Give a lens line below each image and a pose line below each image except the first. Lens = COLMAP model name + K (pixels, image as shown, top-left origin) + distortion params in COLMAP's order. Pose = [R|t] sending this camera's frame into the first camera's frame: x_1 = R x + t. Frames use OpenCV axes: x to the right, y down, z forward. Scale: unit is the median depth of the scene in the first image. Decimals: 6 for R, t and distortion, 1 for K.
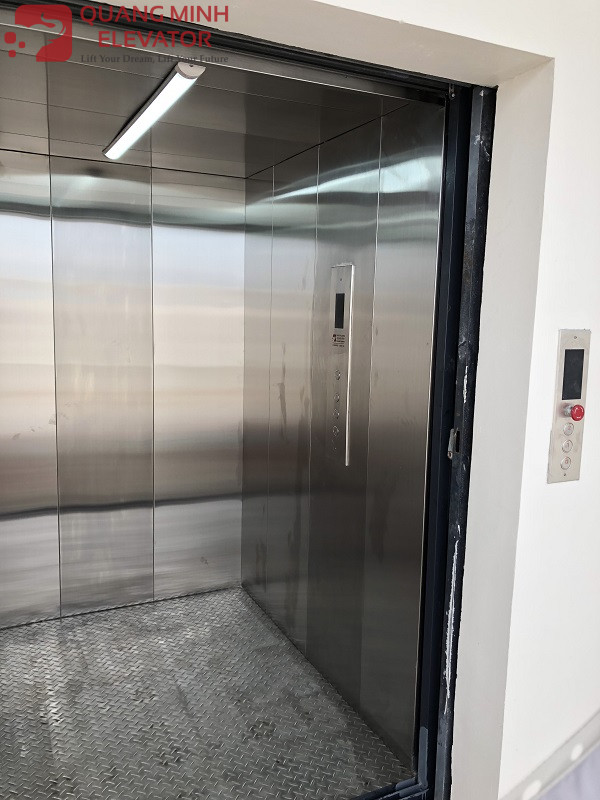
lens RADIAL K [[645.5, 0, 300.0], [0, 645.5, 400.0], [0, 0, 1]] dist [-0.003084, -0.001376]
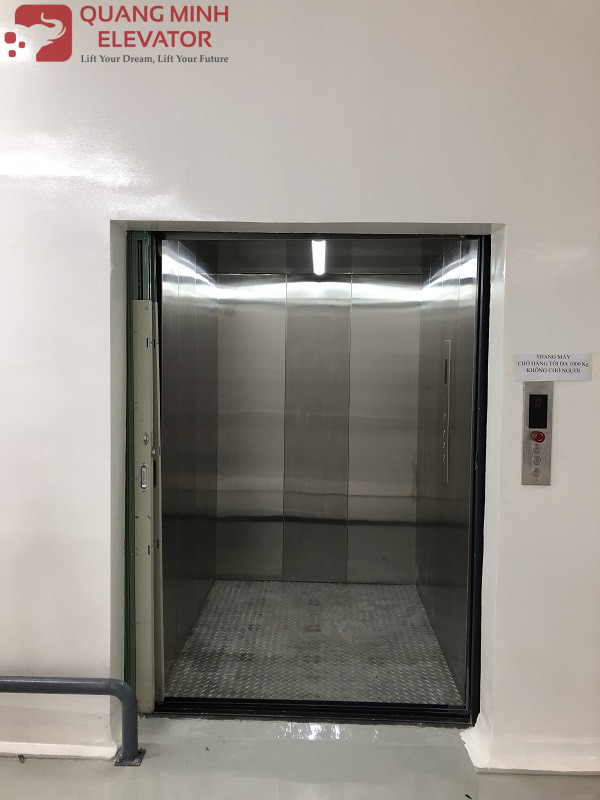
lens RADIAL K [[645.5, 0, 300.0], [0, 645.5, 400.0], [0, 0, 1]] dist [-0.003084, -0.001376]
pose [[0.905234, 0.010379, -0.424788, 0.549231], [-0.053539, 0.994520, -0.089793, 0.095503], [0.421528, 0.104027, 0.900829, -0.572345]]
